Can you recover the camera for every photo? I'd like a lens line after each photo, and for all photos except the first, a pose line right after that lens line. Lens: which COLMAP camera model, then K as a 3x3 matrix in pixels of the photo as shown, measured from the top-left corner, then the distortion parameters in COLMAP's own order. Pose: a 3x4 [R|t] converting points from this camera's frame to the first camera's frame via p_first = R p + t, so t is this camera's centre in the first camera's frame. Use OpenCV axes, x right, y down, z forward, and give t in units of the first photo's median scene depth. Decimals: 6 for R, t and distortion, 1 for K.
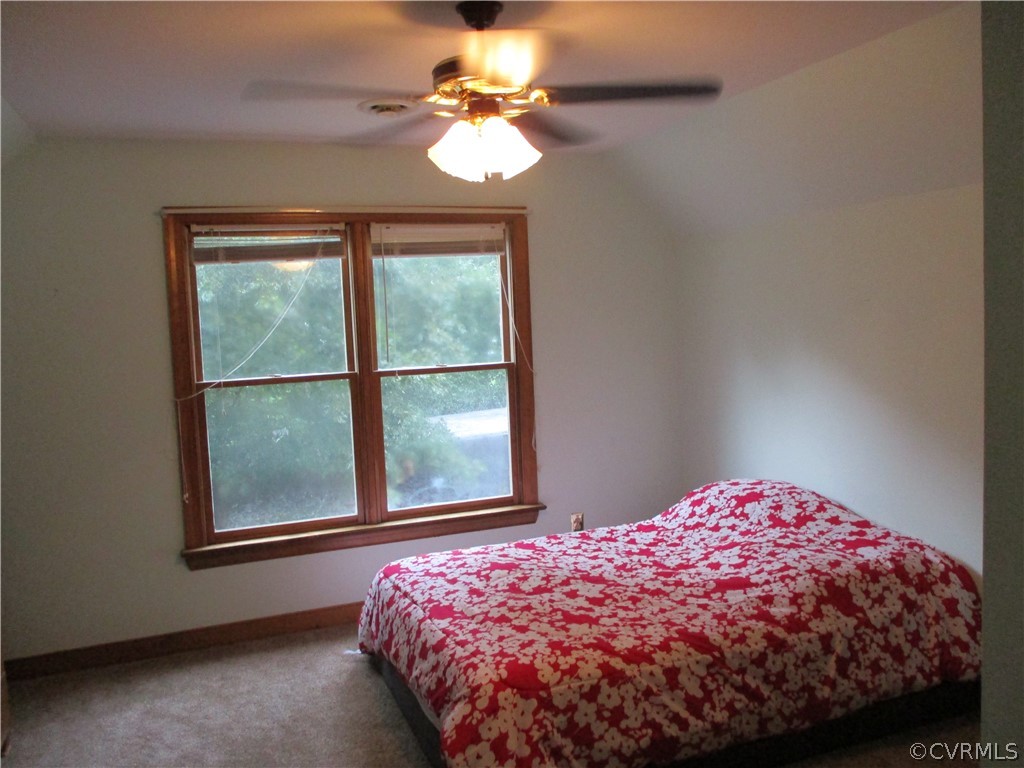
lens RADIAL K [[853.9, 0, 512.0], [0, 853.9, 384.0], [0, 0, 1]] dist [-0.005252, -0.008993]
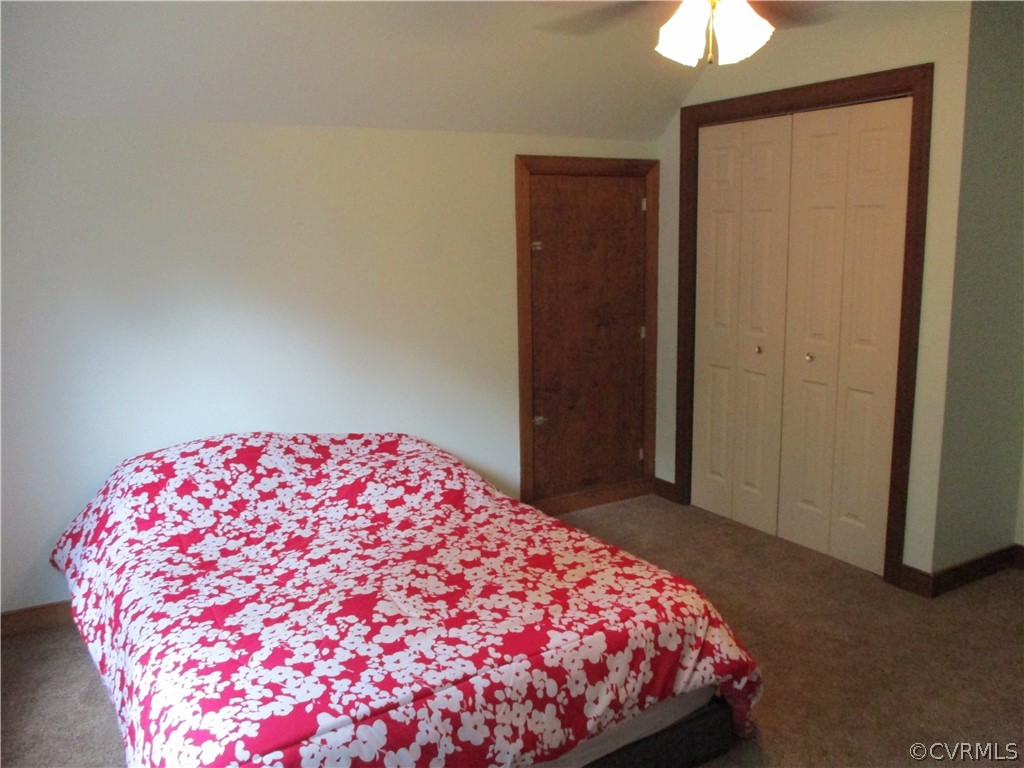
lens RADIAL K [[853.9, 0, 512.0], [0, 853.9, 384.0], [0, 0, 1]] dist [-0.005252, -0.008993]
pose [[-0.166884, -0.137332, 0.976366, -0.676685], [0.110537, 0.981404, 0.156934, -0.045891], [-0.979761, 0.134115, -0.148600, 1.002886]]
